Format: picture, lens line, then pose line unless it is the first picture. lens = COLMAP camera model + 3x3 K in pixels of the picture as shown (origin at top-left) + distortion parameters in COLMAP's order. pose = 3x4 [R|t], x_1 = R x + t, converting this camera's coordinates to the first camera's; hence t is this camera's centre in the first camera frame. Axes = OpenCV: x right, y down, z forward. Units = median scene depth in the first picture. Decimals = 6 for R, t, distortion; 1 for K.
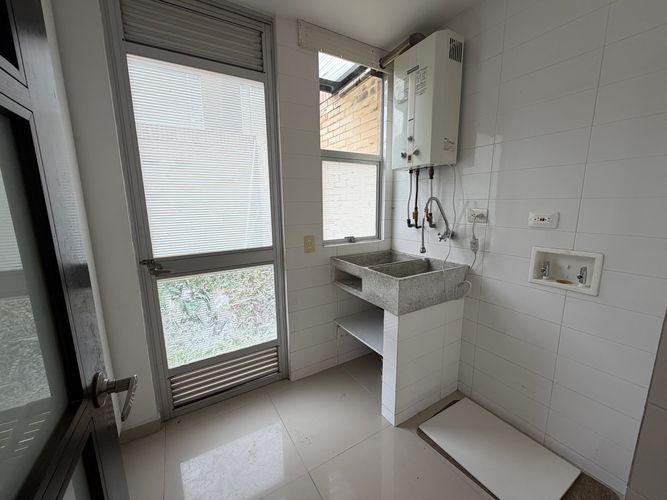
lens RADIAL K [[267.3, 0, 333.5], [0, 267.3, 249.9], [0, 0, 1]] dist [-0.001050, 0.000019]
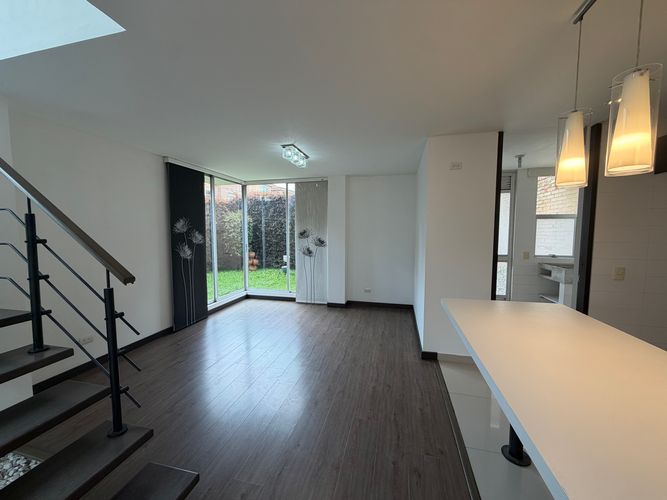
lens RADIAL K [[267.3, 0, 334.8], [0, 267.3, 250.1], [0, 0, 1]] dist [-0.001050, 0.000019]
pose [[0.714049, 0.060242, -0.697499, 0.328766], [-0.125773, 0.991120, -0.043157, 0.236225], [0.688705, 0.118543, 0.715285, -1.753899]]
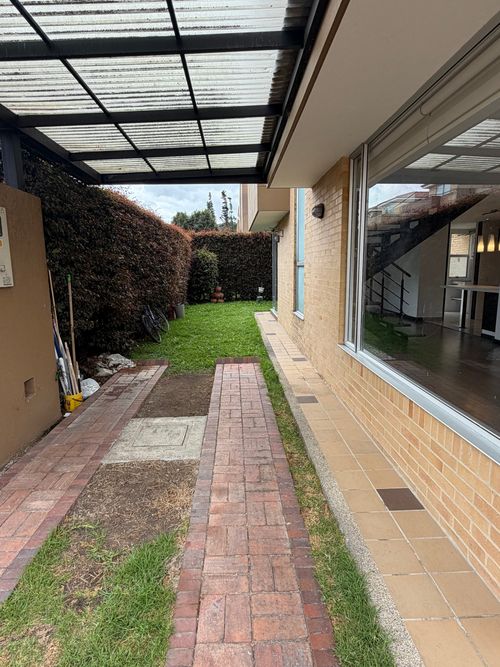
lens RADIAL K [[381.7, 0, 251.3], [0, 381.7, 331.1], [0, 0, 1]] dist [-0.006846, -0.000738]
pose [[0.881658, 0.075547, -0.465803, 0.078868], [-0.077238, 0.996892, 0.015489, 0.948340], [0.465526, 0.022322, 0.884753, -5.604872]]
